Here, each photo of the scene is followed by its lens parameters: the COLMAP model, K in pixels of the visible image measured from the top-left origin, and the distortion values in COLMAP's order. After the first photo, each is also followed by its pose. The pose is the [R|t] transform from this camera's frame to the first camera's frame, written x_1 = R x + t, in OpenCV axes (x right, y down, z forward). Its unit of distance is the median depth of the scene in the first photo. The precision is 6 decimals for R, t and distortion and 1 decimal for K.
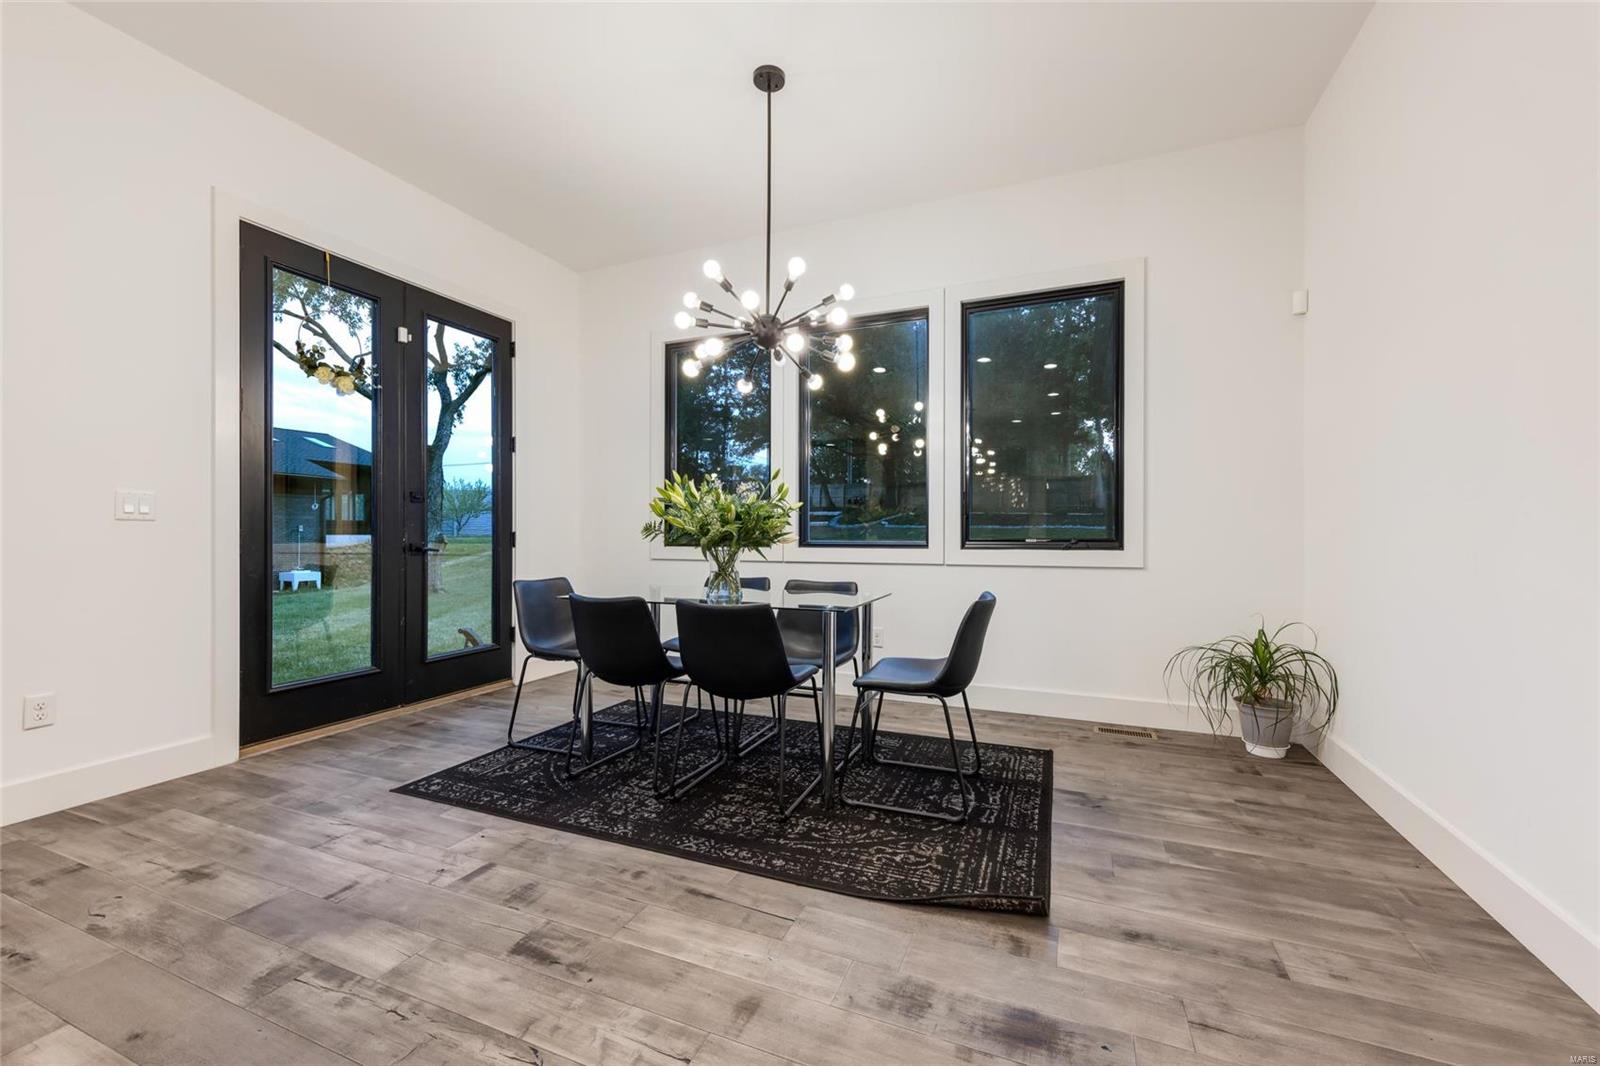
lens RADIAL K [[634.3, 0, 804.0], [0, 634.3, 533.2], [0, 0, 1]] dist [0.010481, 0.000037]
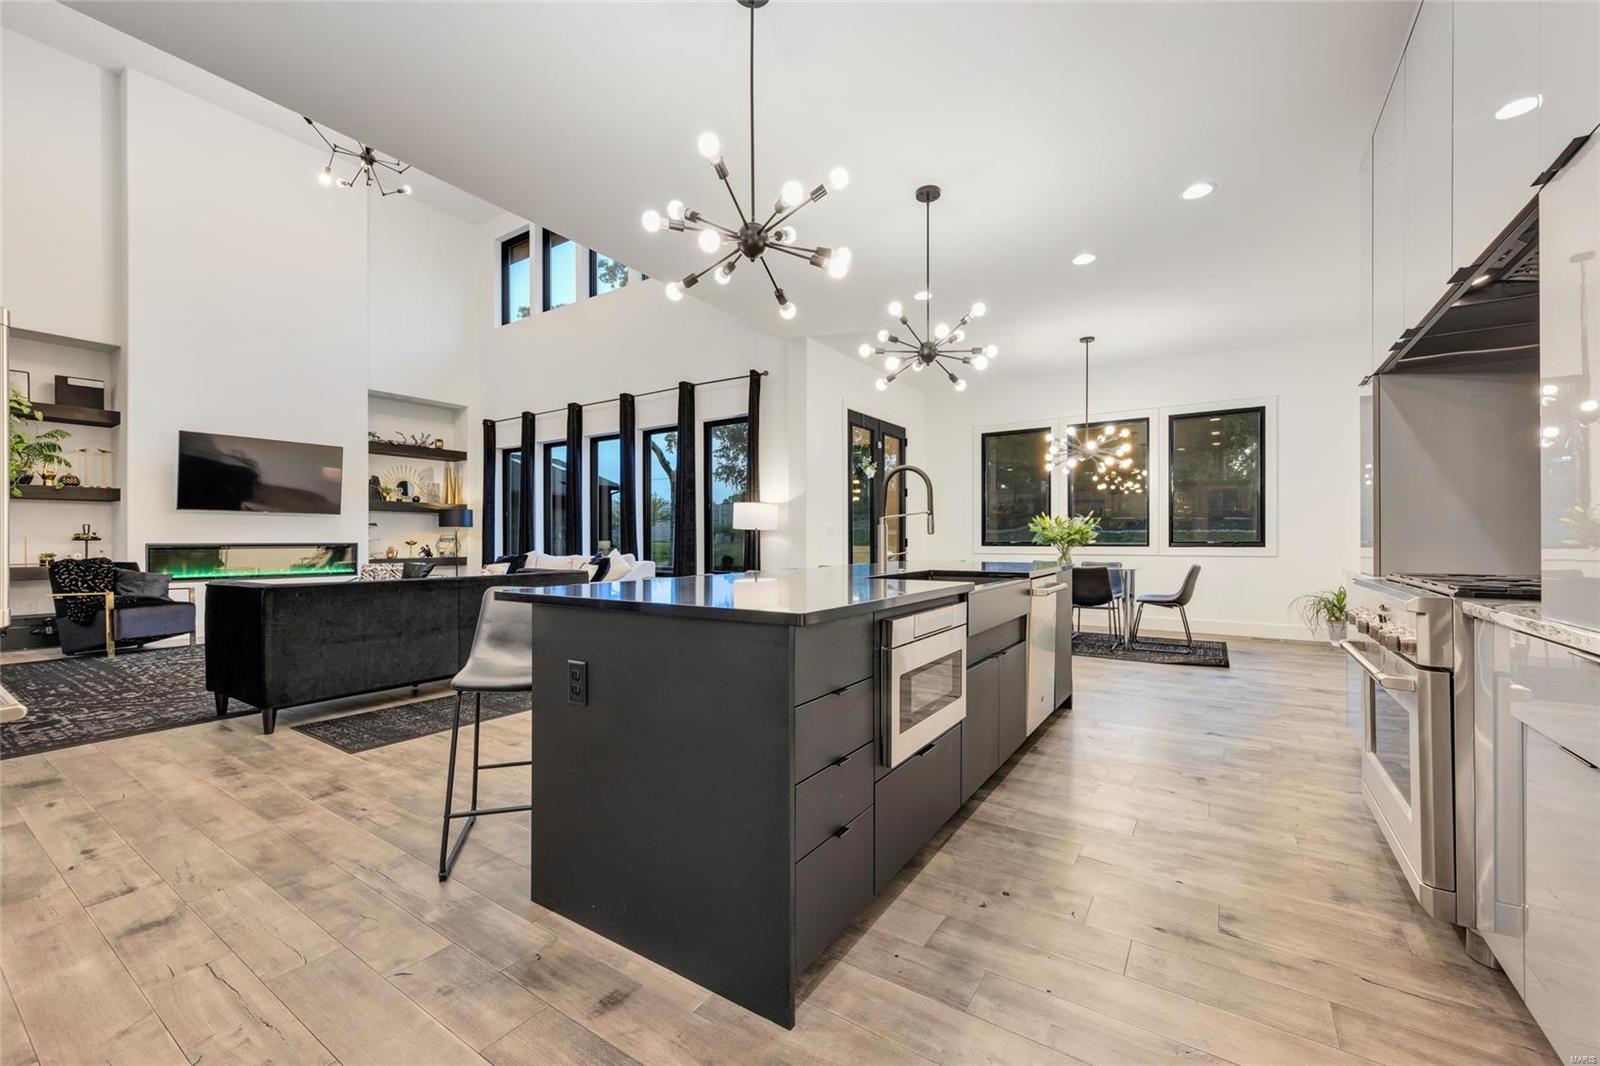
lens RADIAL K [[634.3, 0, 804.0], [0, 634.3, 533.2], [0, 0, 1]] dist [0.010481, 0.000037]
pose [[0.982655, -0.003364, -0.185412, -0.483261], [0.002180, 0.999976, -0.006587, -0.007111], [0.185430, 0.006069, 0.982639, -1.088223]]
